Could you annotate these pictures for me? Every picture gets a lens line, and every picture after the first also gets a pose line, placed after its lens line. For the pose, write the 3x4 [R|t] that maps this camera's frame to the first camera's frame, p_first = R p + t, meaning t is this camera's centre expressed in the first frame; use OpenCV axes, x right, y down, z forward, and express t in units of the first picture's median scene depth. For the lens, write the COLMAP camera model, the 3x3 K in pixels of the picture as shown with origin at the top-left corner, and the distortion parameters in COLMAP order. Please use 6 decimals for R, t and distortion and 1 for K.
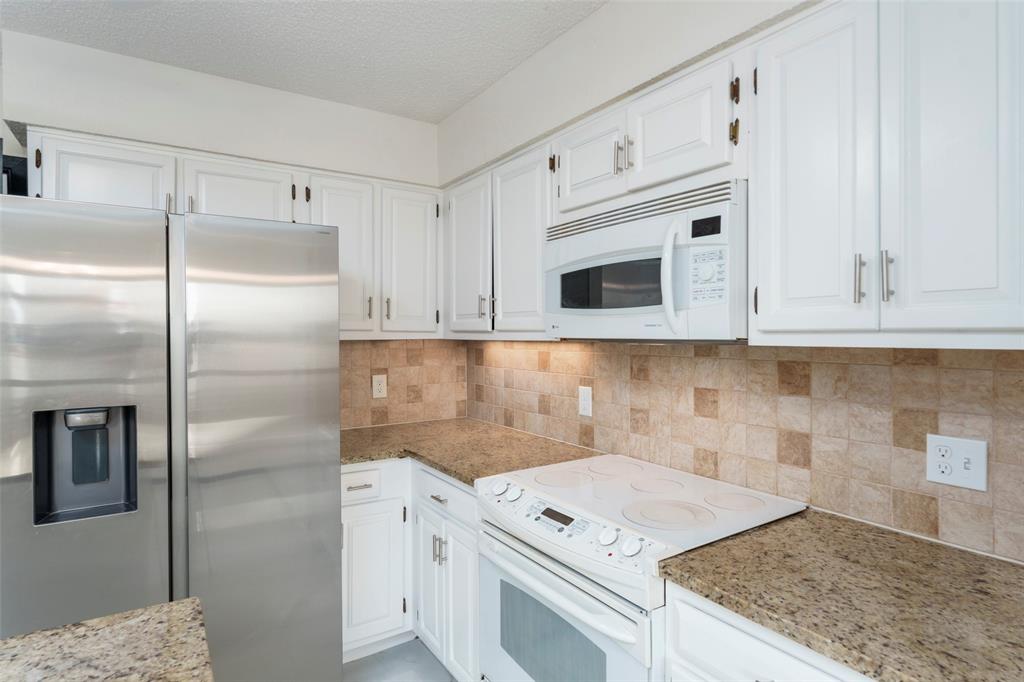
lens RADIAL K [[545.2, 0, 512.0], [0, 545.2, 341.0], [0, 0, 1]] dist [-0.003075, -0.000197]
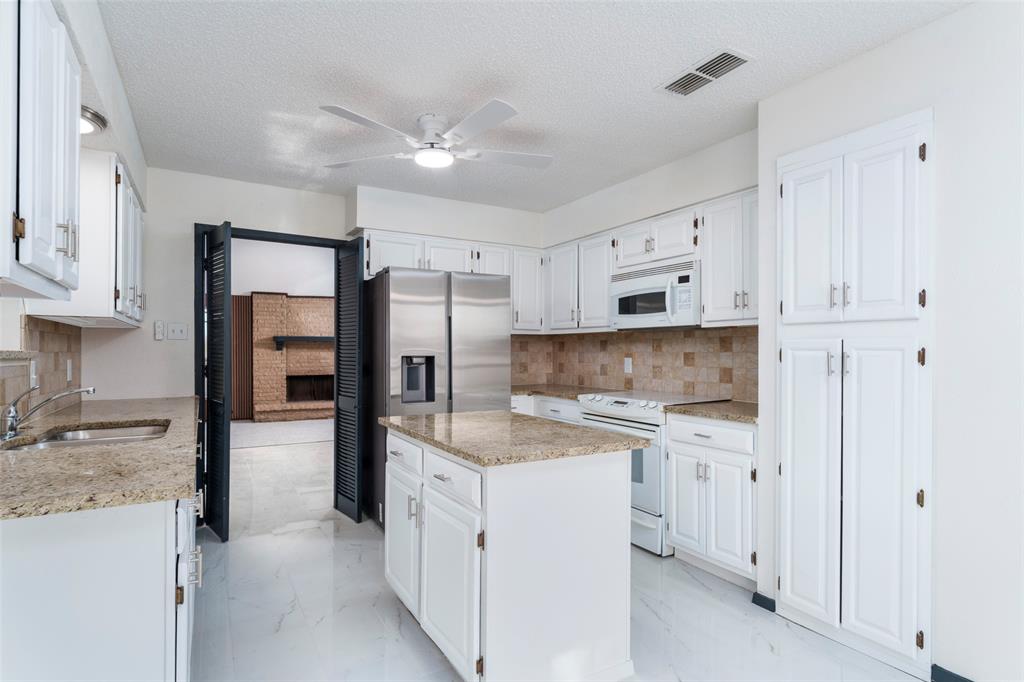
lens RADIAL K [[521.3, 0, 512.8], [0, 521.3, 352.3], [0, 0, 1]] dist [0.000744, 0.000036]
pose [[0.998915, 0.002264, -0.046513, -0.227657], [-0.002802, 0.999930, -0.011504, 0.111435], [0.046484, 0.011622, 0.998851, -1.033534]]
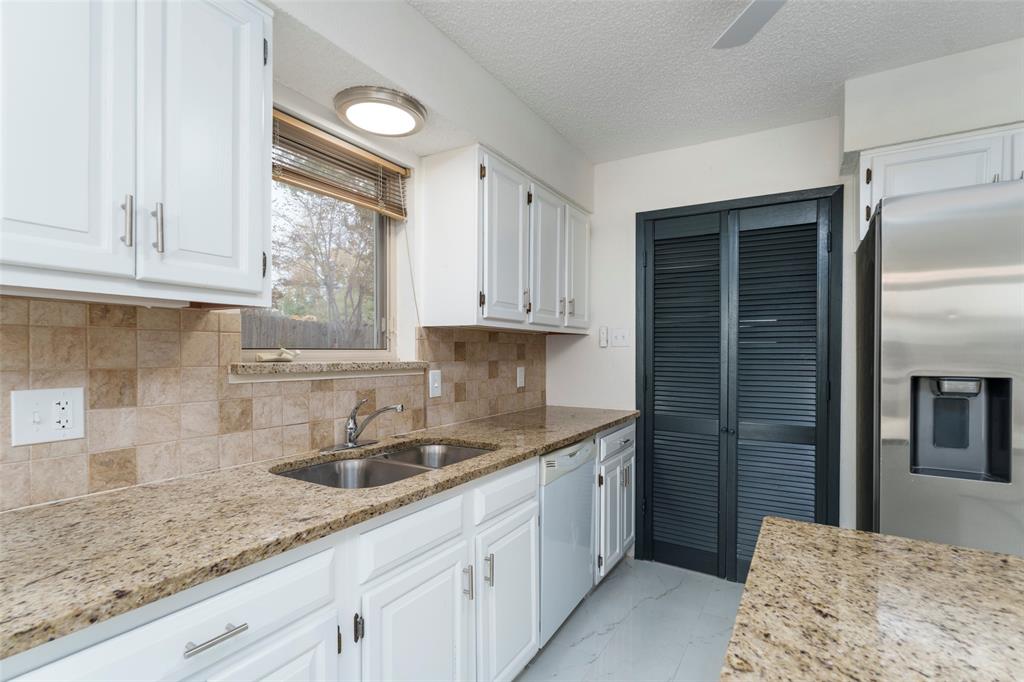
lens RADIAL K [[481.3, 0, 513.8], [0, 481.3, 355.6], [0, 0, 1]] dist [-0.001214, -0.000197]
pose [[0.433849, 0.007578, -0.900954, -0.257712], [-0.014906, 0.999888, 0.001232, 0.078585], [0.900862, 0.012895, 0.433914, -0.181898]]
